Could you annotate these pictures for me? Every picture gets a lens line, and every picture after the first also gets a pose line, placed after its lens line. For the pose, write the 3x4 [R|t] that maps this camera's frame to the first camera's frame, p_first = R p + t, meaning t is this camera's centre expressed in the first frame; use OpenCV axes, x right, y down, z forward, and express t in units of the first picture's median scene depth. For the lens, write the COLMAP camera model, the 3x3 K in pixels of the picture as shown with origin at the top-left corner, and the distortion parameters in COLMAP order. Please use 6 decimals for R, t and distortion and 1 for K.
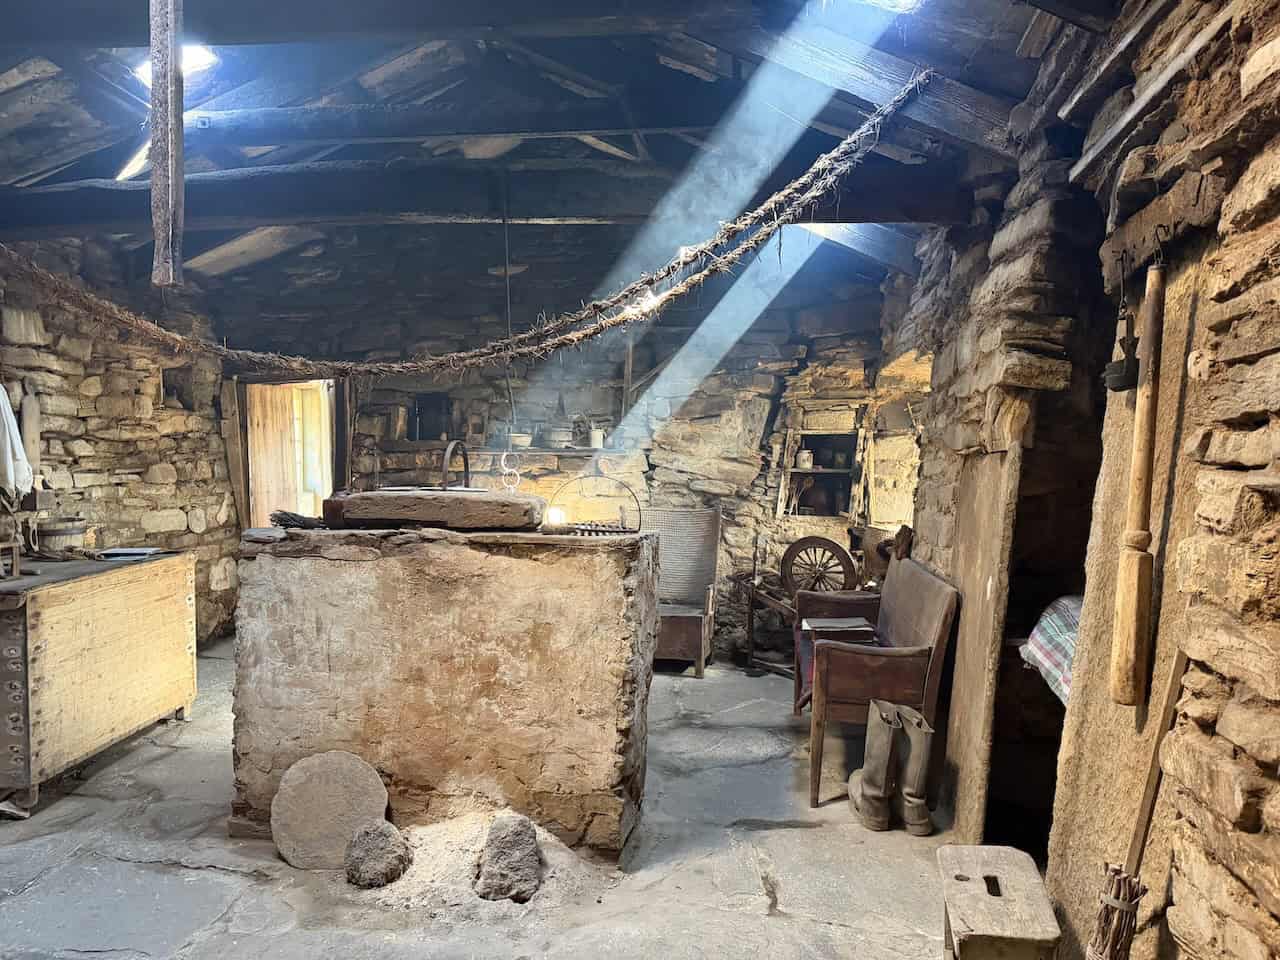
lens RADIAL K [[899.4, 0, 640.0], [0, 899.4, 480.0], [0, 0, 1]] dist [0.152063, -0.154289]
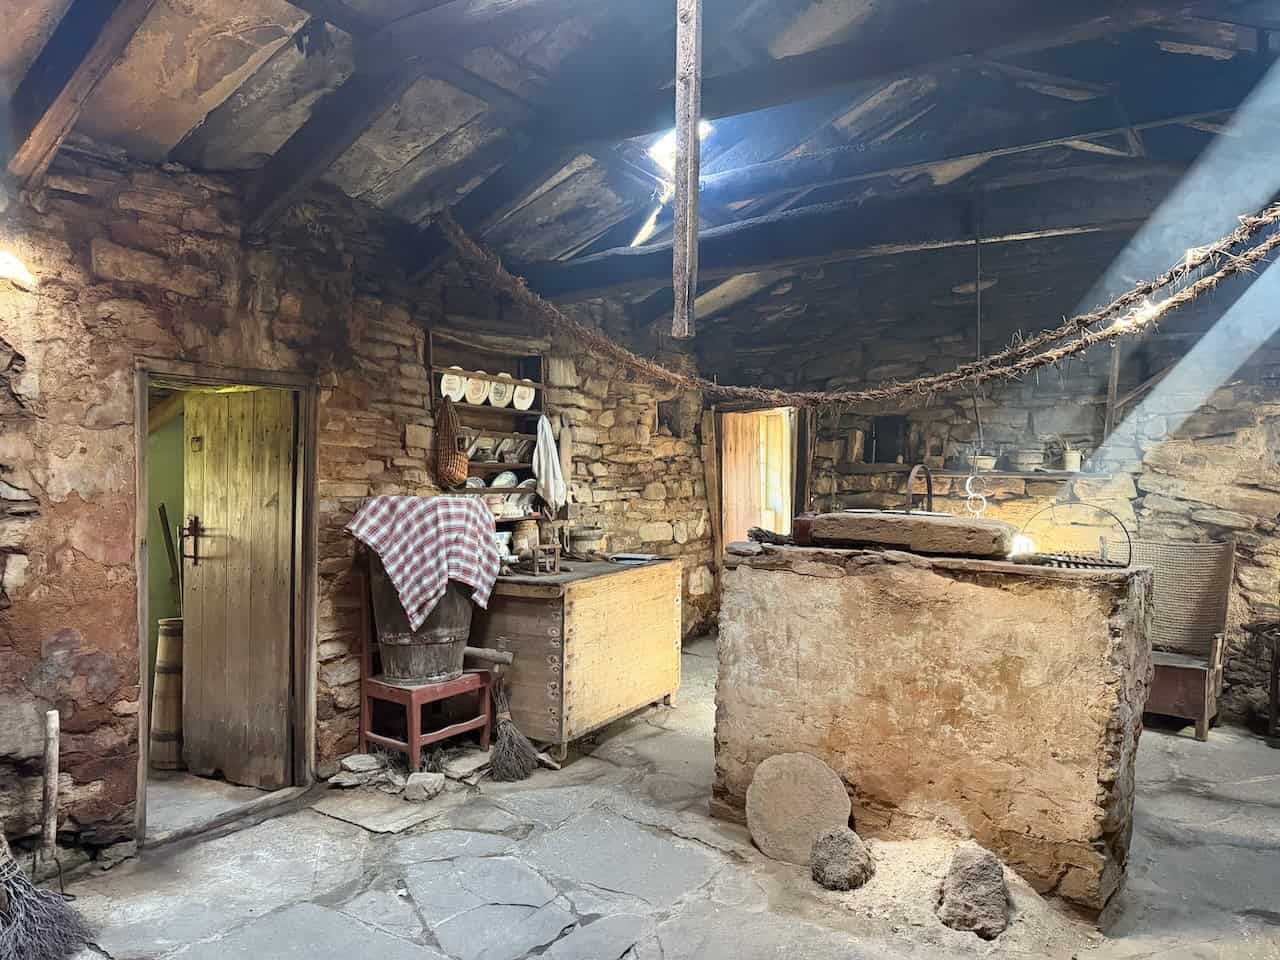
lens RADIAL K [[906.3, 0, 639.8], [0, 906.3, 484.1], [0, 0, 1]] dist [0.107486, -0.154801]
pose [[0.886336, 0.013723, -0.462838, -0.005448], [-0.022211, 0.999670, -0.012895, -0.001392], [0.462509, 0.021709, 0.886349, -0.028601]]
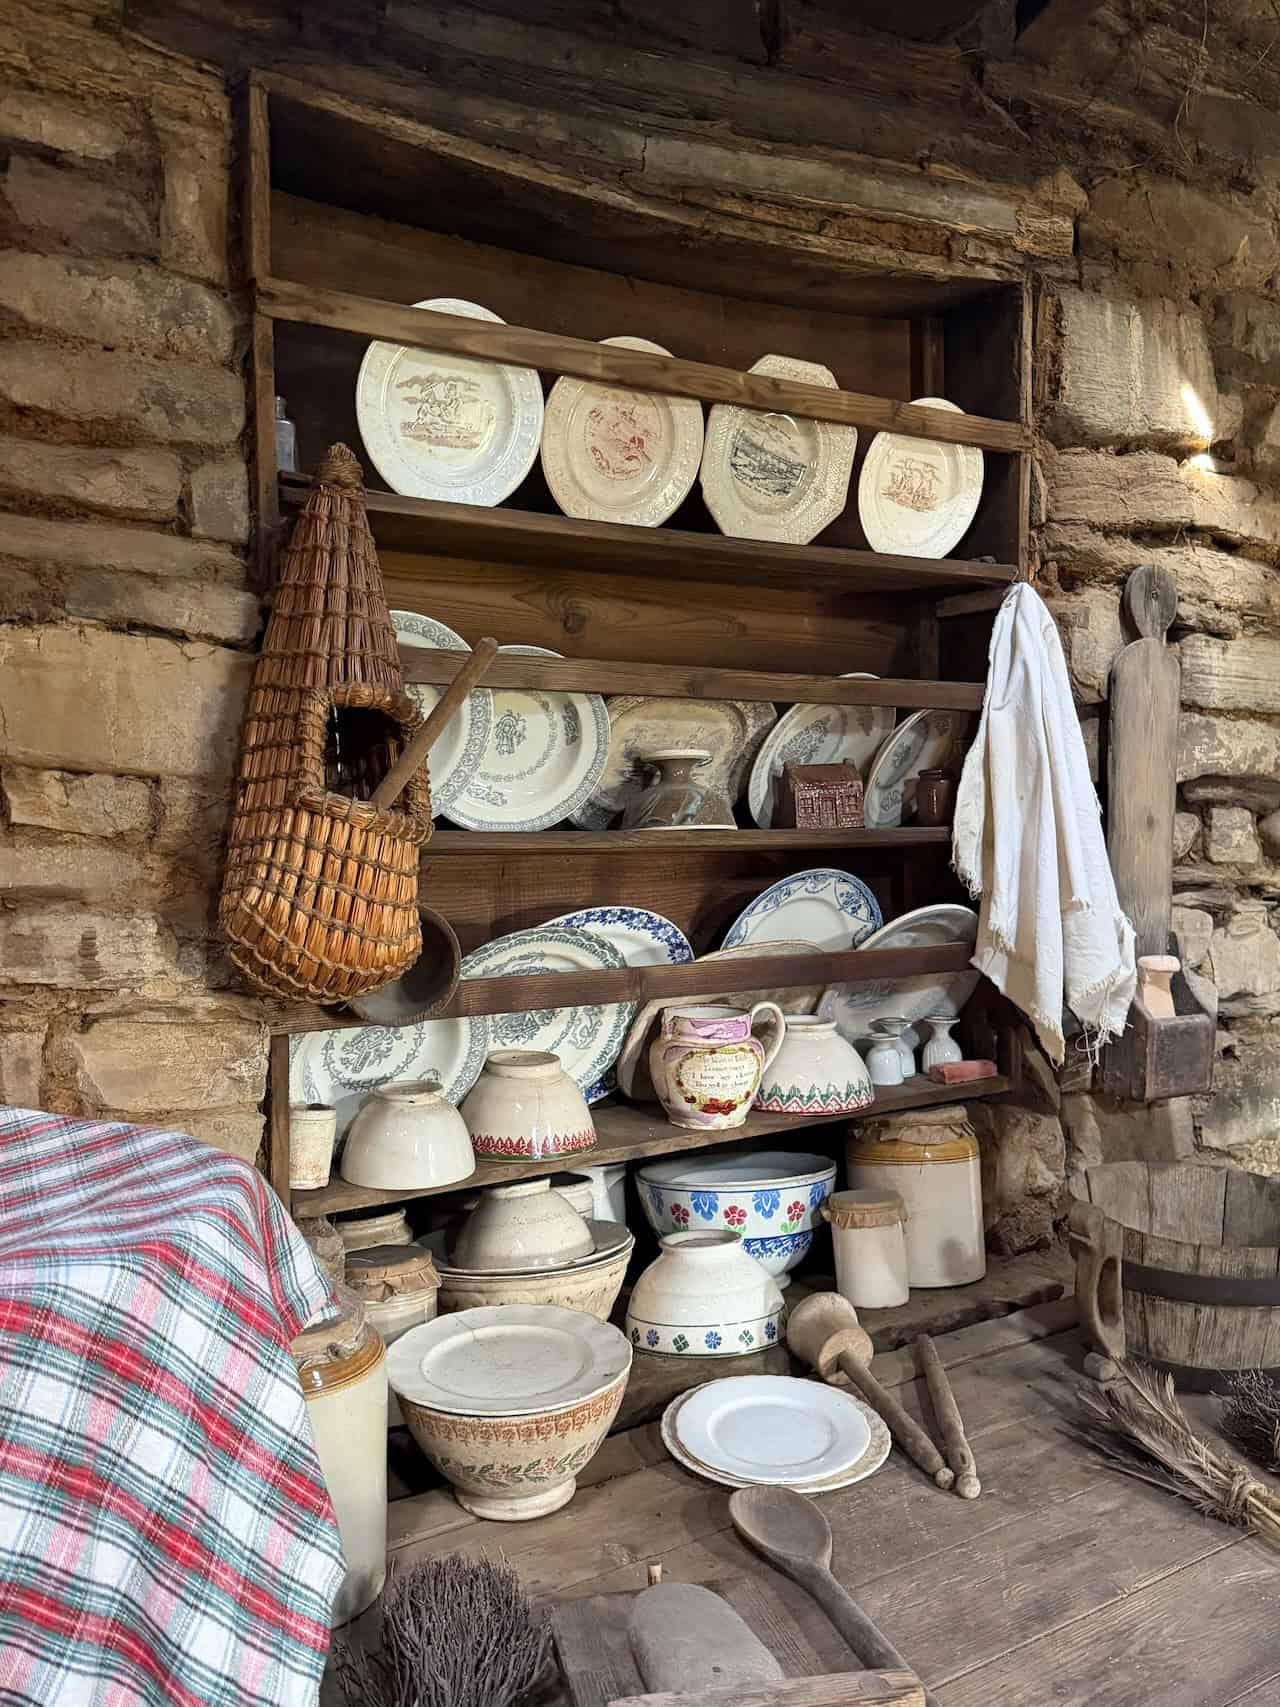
lens RADIAL K [[1430.8, 0, 640.0], [0, 1430.8, 853.5], [0, 0, 1]] dist [0.090469, -0.162952]
pose [[0.572119, 0.056877, -0.818196, -0.458197], [-0.028727, 0.998370, 0.049314, -0.053893], [0.819667, -0.004709, 0.572820, 0.742789]]
